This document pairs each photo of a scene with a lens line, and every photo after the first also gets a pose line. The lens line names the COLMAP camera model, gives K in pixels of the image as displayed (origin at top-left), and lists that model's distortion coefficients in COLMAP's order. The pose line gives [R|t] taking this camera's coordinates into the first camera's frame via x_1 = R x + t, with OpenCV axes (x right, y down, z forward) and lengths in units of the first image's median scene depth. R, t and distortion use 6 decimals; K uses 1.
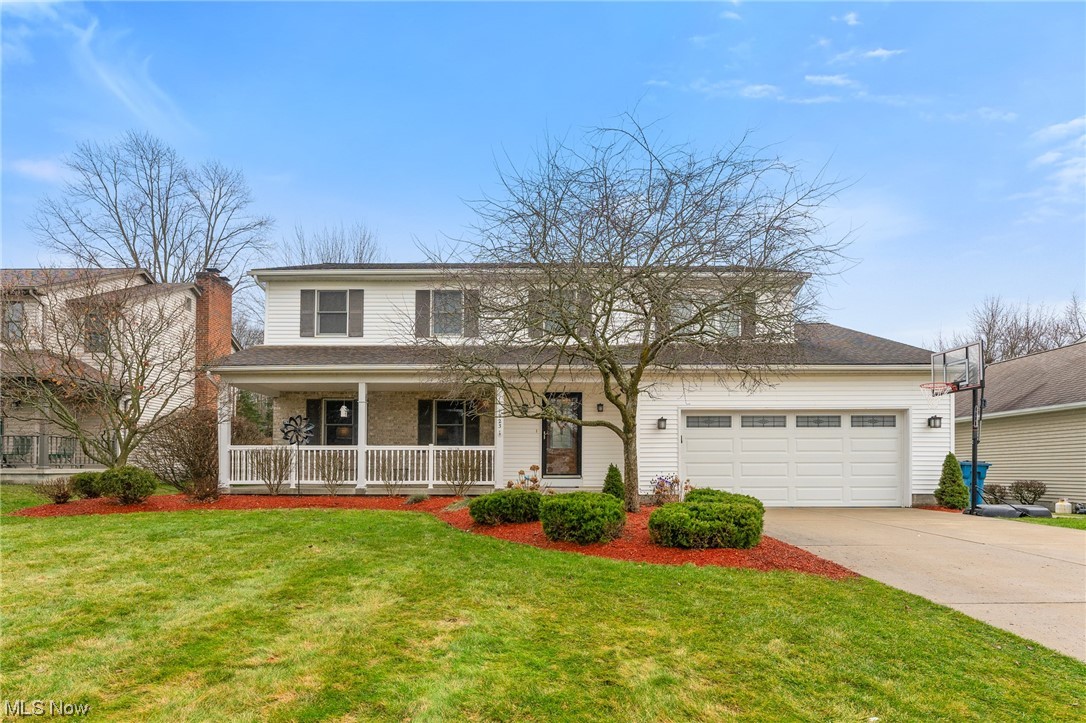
lens RADIAL K [[538.0, 0, 527.6], [0, 538.0, 462.4], [0, 0, 1]] dist [-0.005748, -0.000185]
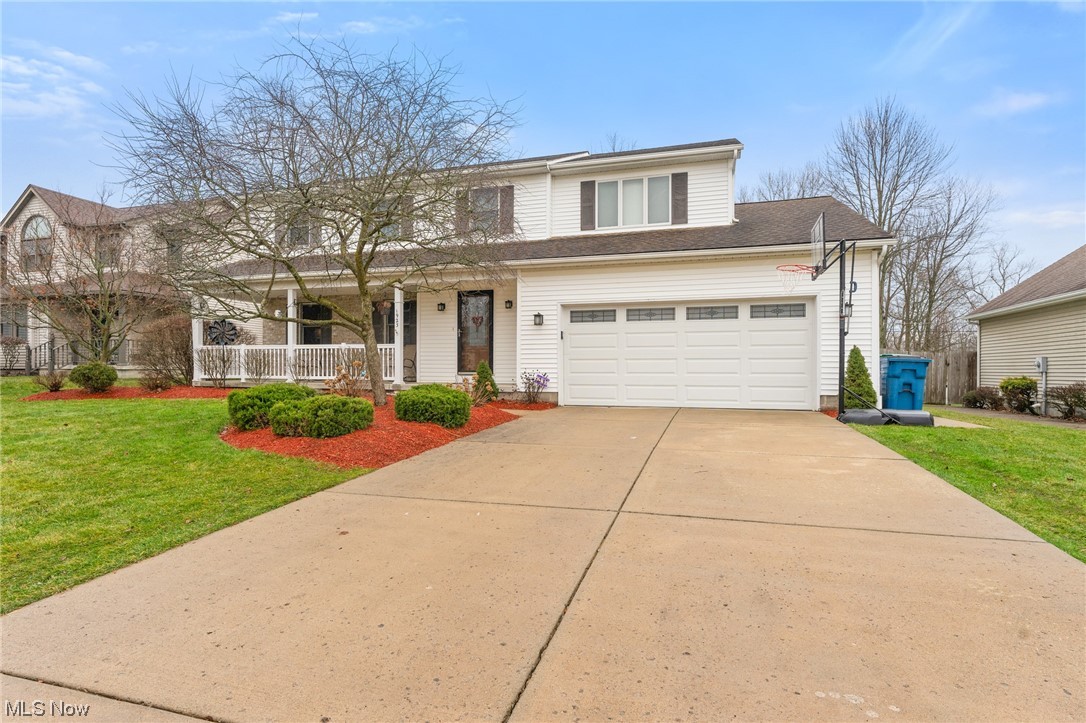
lens RADIAL K [[558.7, 0, 543.9], [0, 558.7, 363.4], [0, 0, 1]] dist [-0.007464, -0.000938]
pose [[0.958630, -0.000573, -0.284656, 0.539004], [0.002340, 0.999980, 0.005868, 0.002037], [0.284647, -0.006292, 0.958612, 0.026675]]
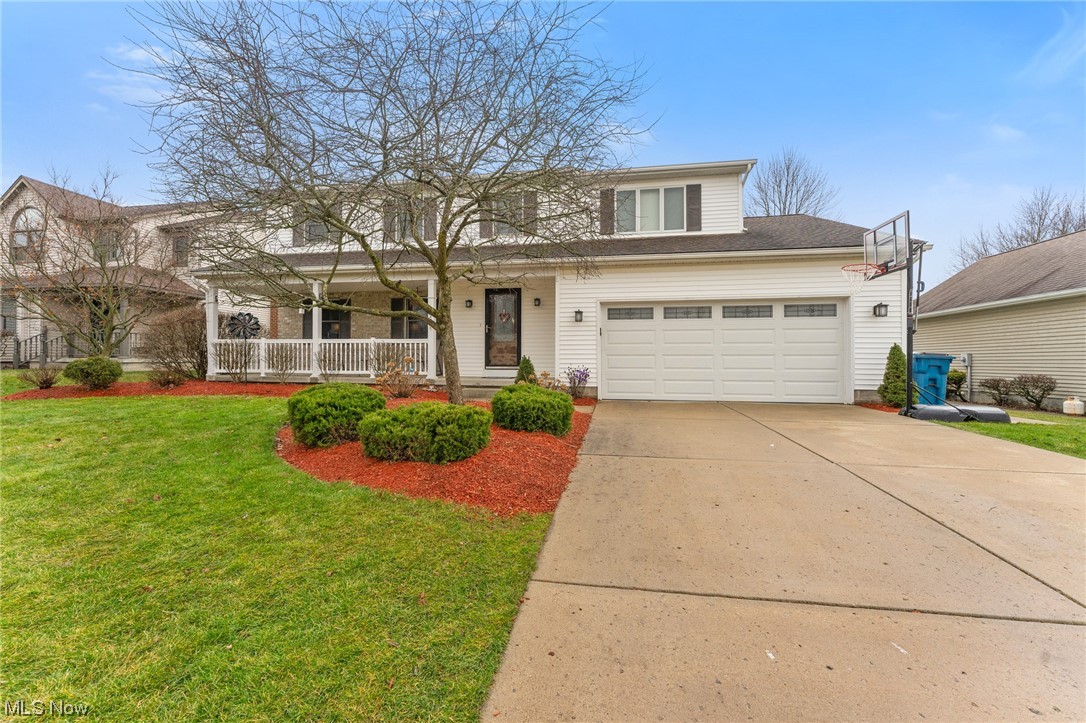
lens RADIAL K [[438.1, 0, 539.7], [0, 438.1, 350.2], [0, 0, 1]] dist [-0.001330, -0.000321]
pose [[0.985873, -0.000121, -0.167495, 0.309900], [-0.000860, 0.999983, -0.005783, -0.003350], [0.167492, 0.005845, 0.985856, 0.174962]]
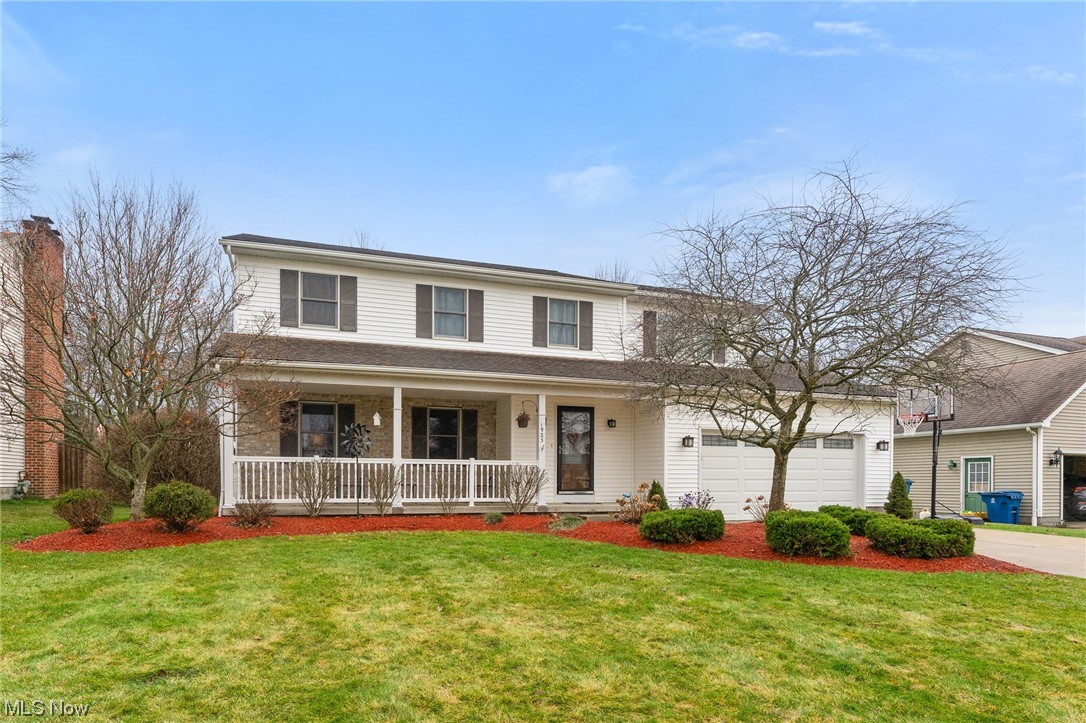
lens RADIAL K [[611.9, 0, 485.8], [0, 611.9, 475.6], [0, 0, 1]] dist [-0.016171, -0.002699]
pose [[0.947791, 0.005002, 0.318852, -0.489037], [-0.004286, 0.999986, -0.002948, -0.001152], [-0.318862, 0.001427, 0.947800, 0.005796]]
